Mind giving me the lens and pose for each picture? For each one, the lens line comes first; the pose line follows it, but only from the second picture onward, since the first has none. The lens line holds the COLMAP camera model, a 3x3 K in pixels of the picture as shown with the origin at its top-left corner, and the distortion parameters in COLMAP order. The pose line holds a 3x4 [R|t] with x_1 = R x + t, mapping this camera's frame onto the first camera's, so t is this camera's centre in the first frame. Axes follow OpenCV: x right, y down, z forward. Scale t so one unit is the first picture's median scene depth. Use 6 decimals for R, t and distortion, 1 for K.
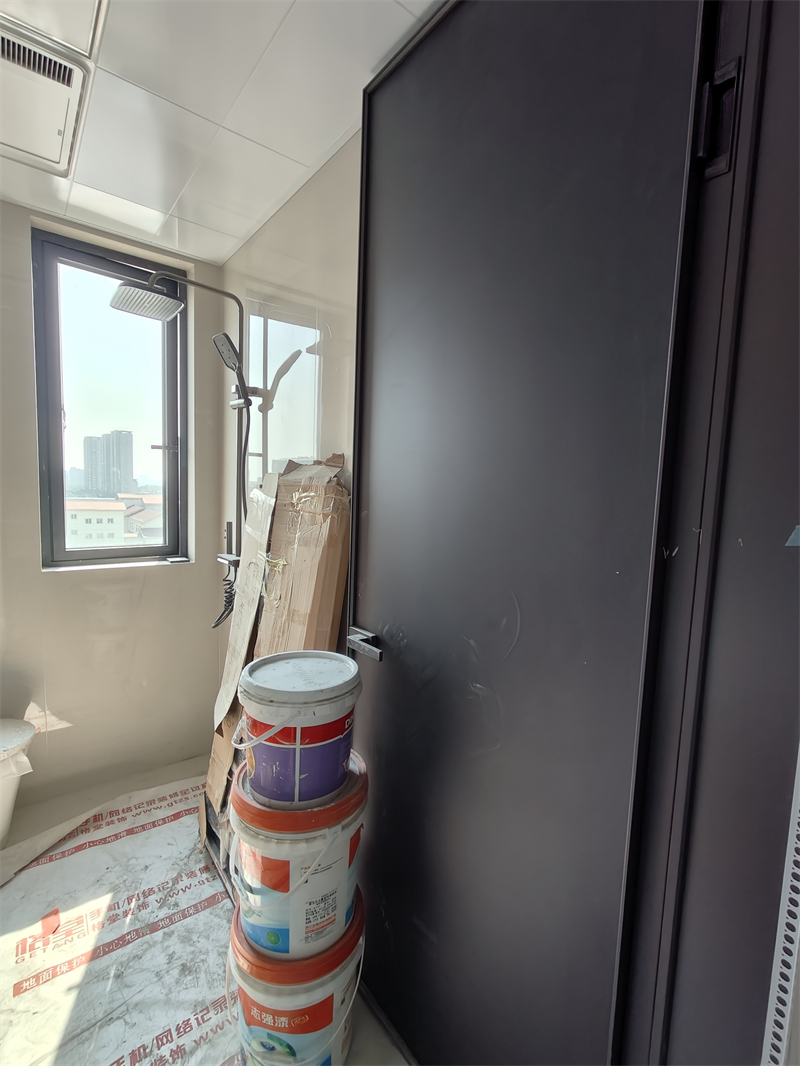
lens RADIAL K [[489.5, 0, 402.3], [0, 489.5, 532.4], [0, 0, 1]] dist [-0.004720, 0.002473]
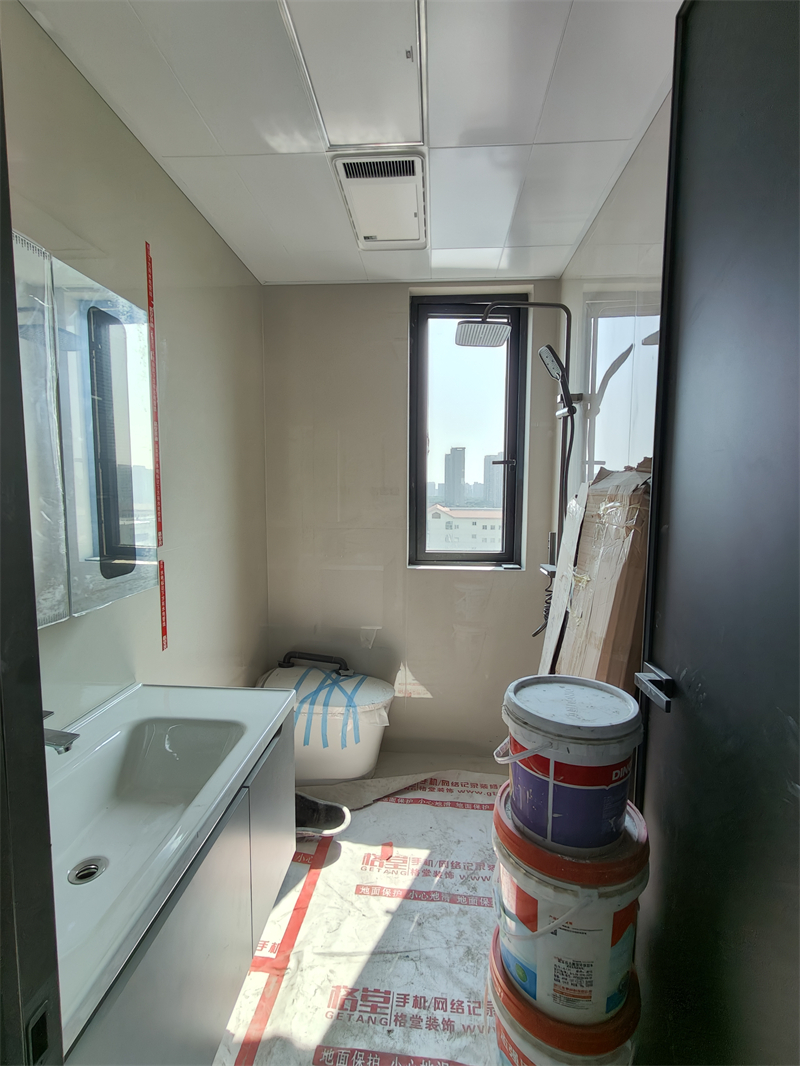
lens RADIAL K [[489.5, 0, 402.3], [0, 489.5, 532.4], [0, 0, 1]] dist [-0.004720, 0.002473]
pose [[0.741743, 0.027523, -0.670119, 0.127328], [-0.040324, 0.999180, -0.003595, -0.008876], [0.669471, 0.029688, 0.742245, 0.083607]]
